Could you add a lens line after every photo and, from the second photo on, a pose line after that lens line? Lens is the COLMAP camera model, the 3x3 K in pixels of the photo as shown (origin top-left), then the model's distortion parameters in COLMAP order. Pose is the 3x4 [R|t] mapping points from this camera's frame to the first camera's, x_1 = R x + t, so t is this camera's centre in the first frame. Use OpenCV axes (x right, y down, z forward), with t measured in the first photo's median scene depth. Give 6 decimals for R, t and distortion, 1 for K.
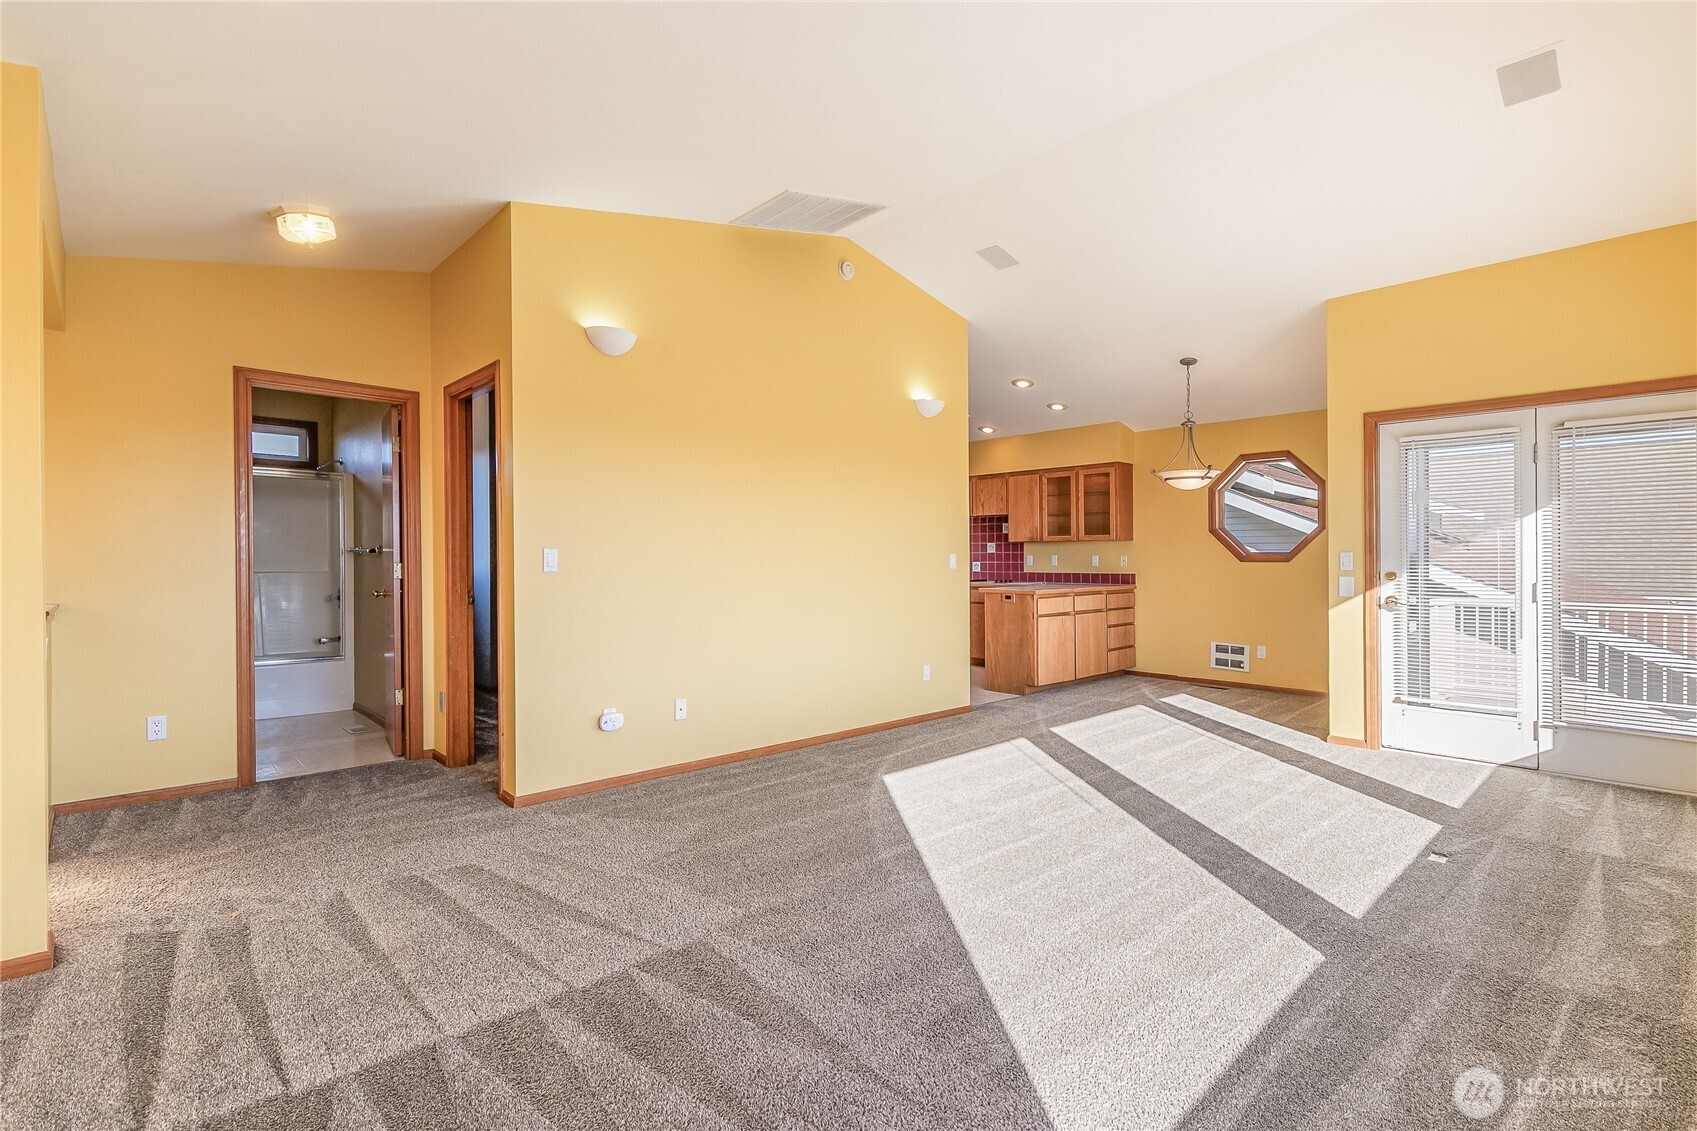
lens RADIAL K [[784.5, 0, 856.4], [0, 784.5, 559.9], [0, 0, 1]] dist [-0.001678, 0.000527]
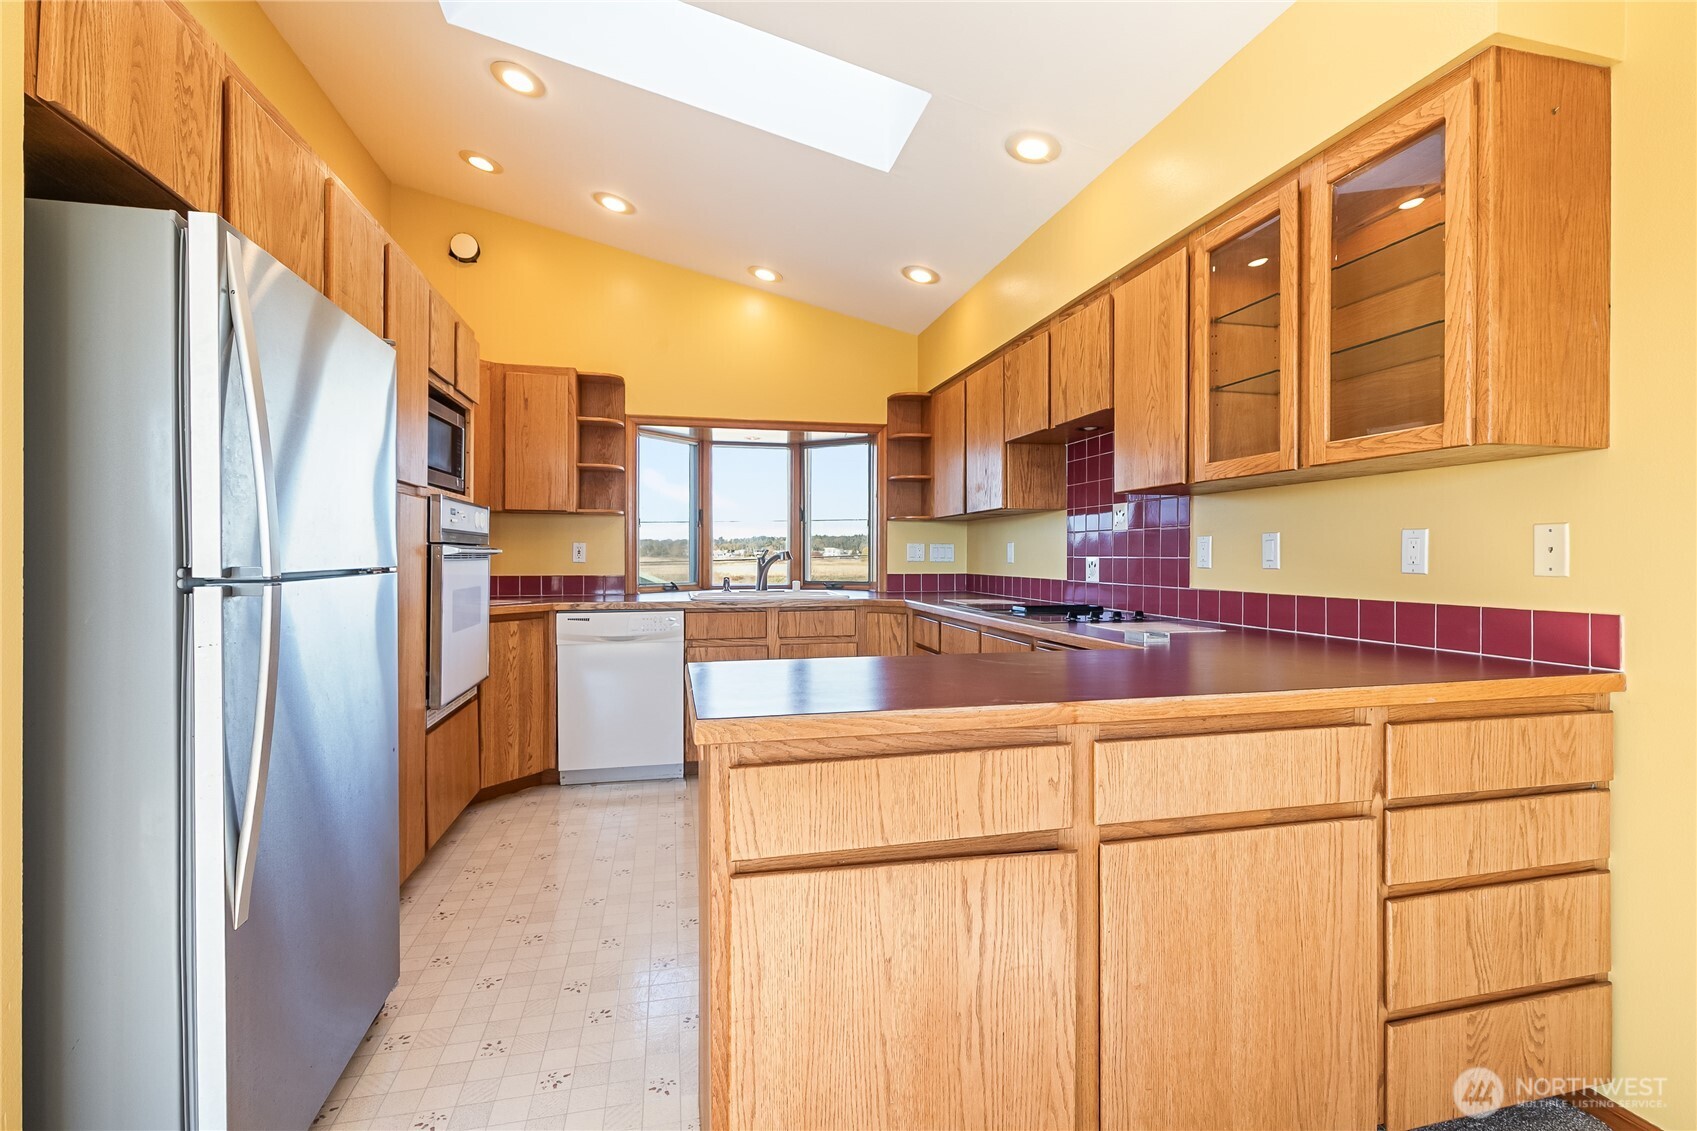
lens RADIAL K [[784.5, 0, 856.7], [0, 784.5, 562.7], [0, 0, 1]] dist [-0.001678, 0.000527]
pose [[0.865317, 0.005282, -0.501197, 0.307580], [-0.001141, 0.999963, 0.008568, 0.003012], [0.501223, -0.006842, 0.865291, 0.782611]]
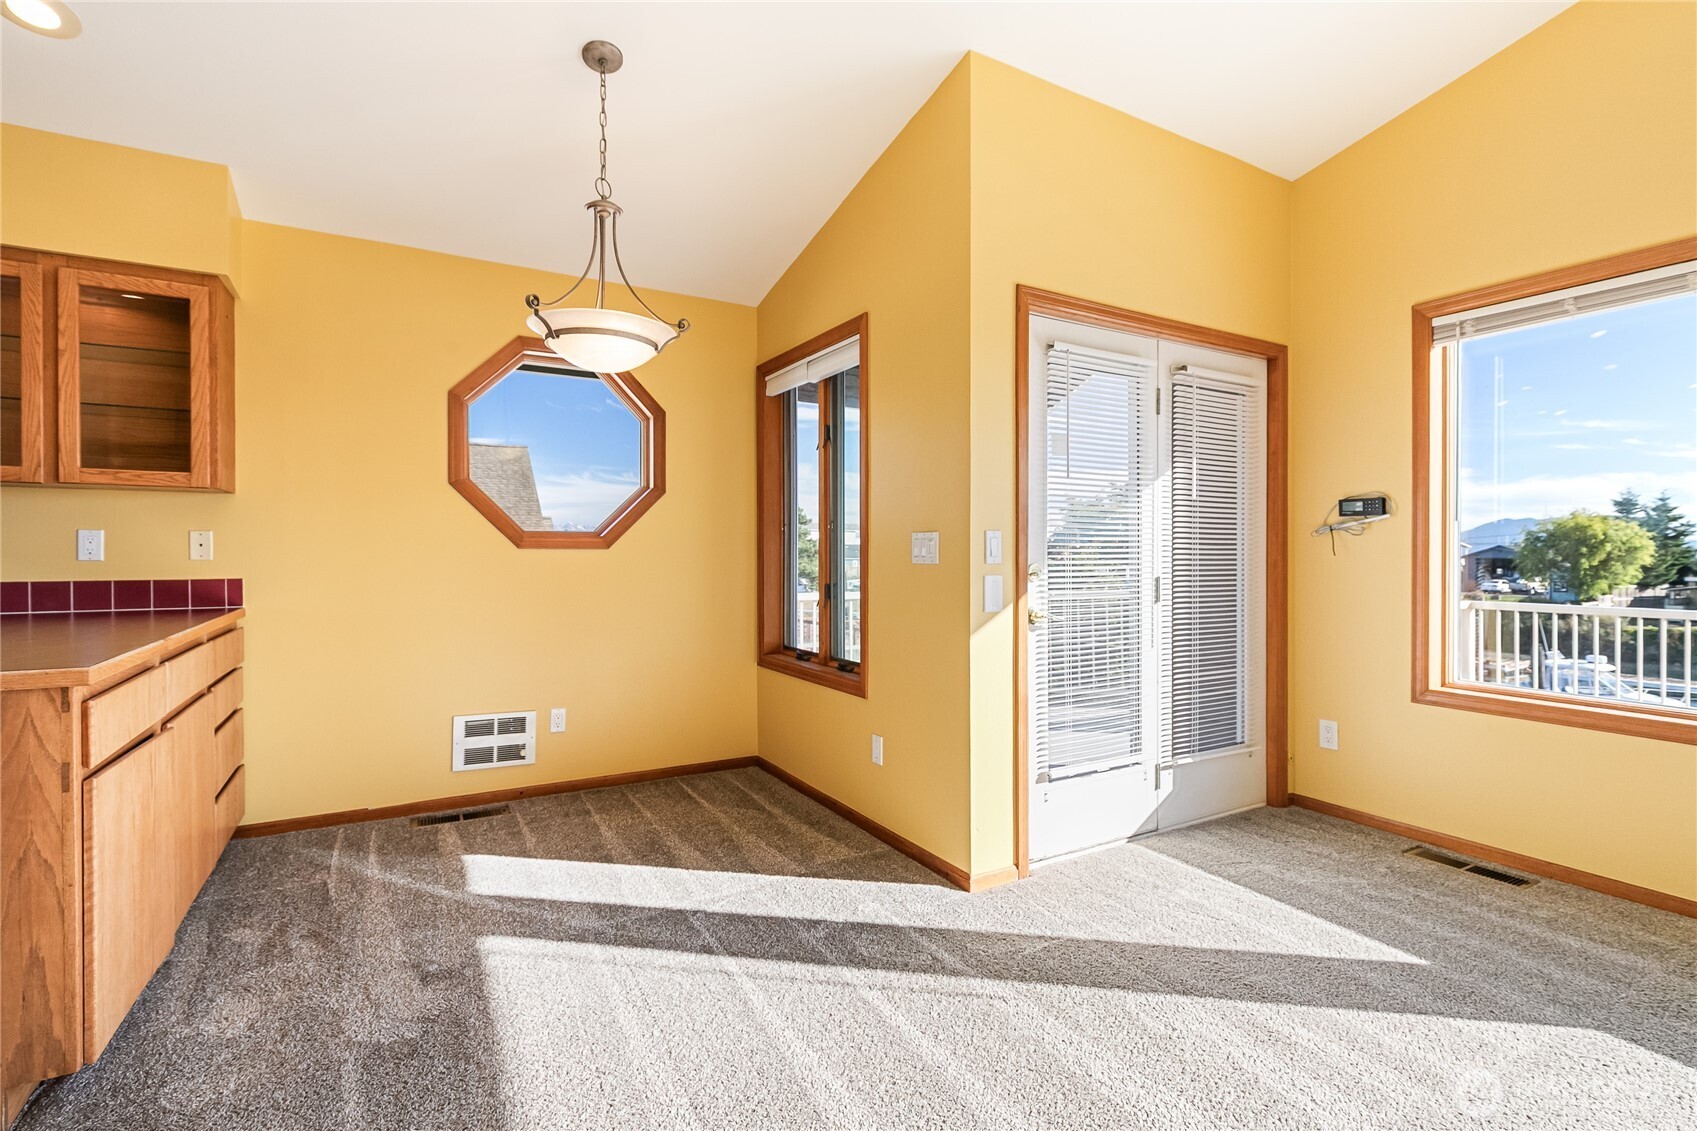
lens RADIAL K [[784.5, 0, 868.4], [0, 784.5, 548.2], [0, 0, 1]] dist [-0.001678, 0.000527]
pose [[0.230951, 0.003054, 0.972961, 0.048839], [-0.000942, 0.999995, -0.002915, 0.003295], [-0.972965, -0.000243, 0.230953, 0.645746]]
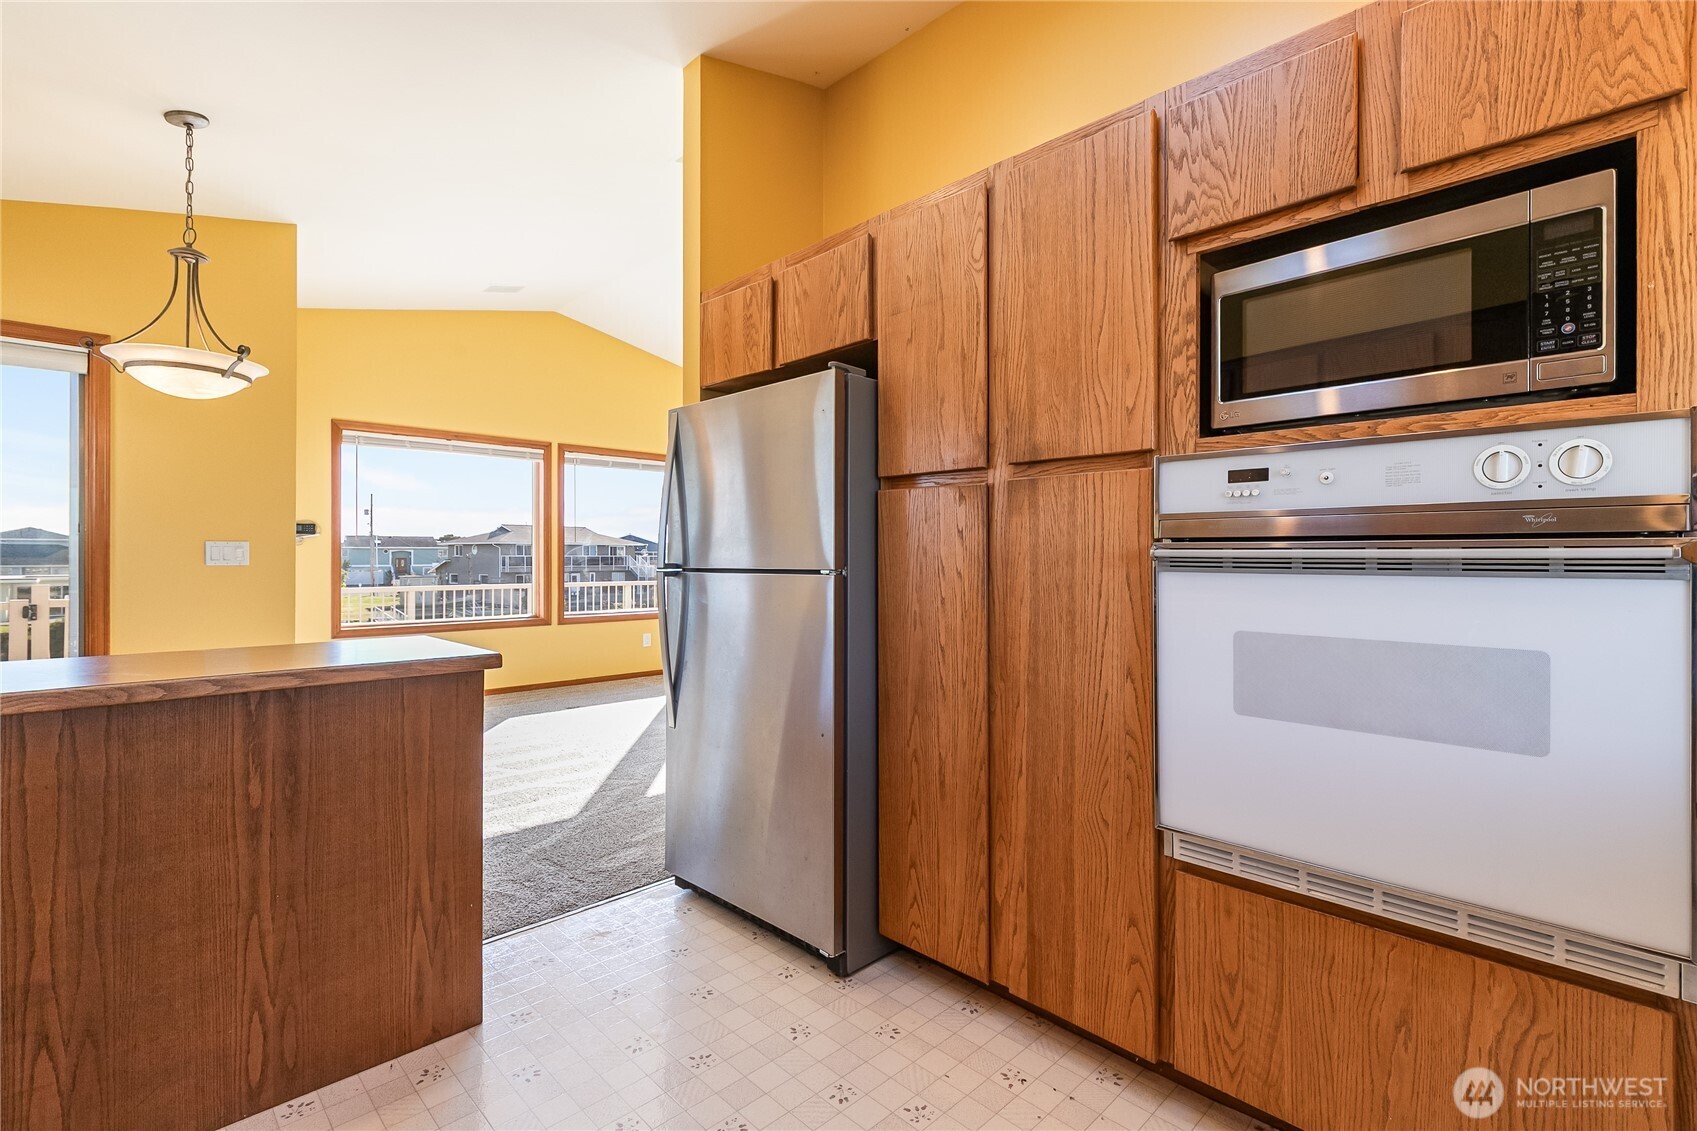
lens RADIAL K [[784.5, 0, 854.7], [0, 784.5, 543.0], [0, 0, 1]] dist [-0.001678, 0.000527]
pose [[-0.999870, -0.005429, -0.015156, 0.030667], [-0.005195, 0.999867, -0.015429, 0.000569], [0.015238, -0.015348, -0.999766, 1.232231]]
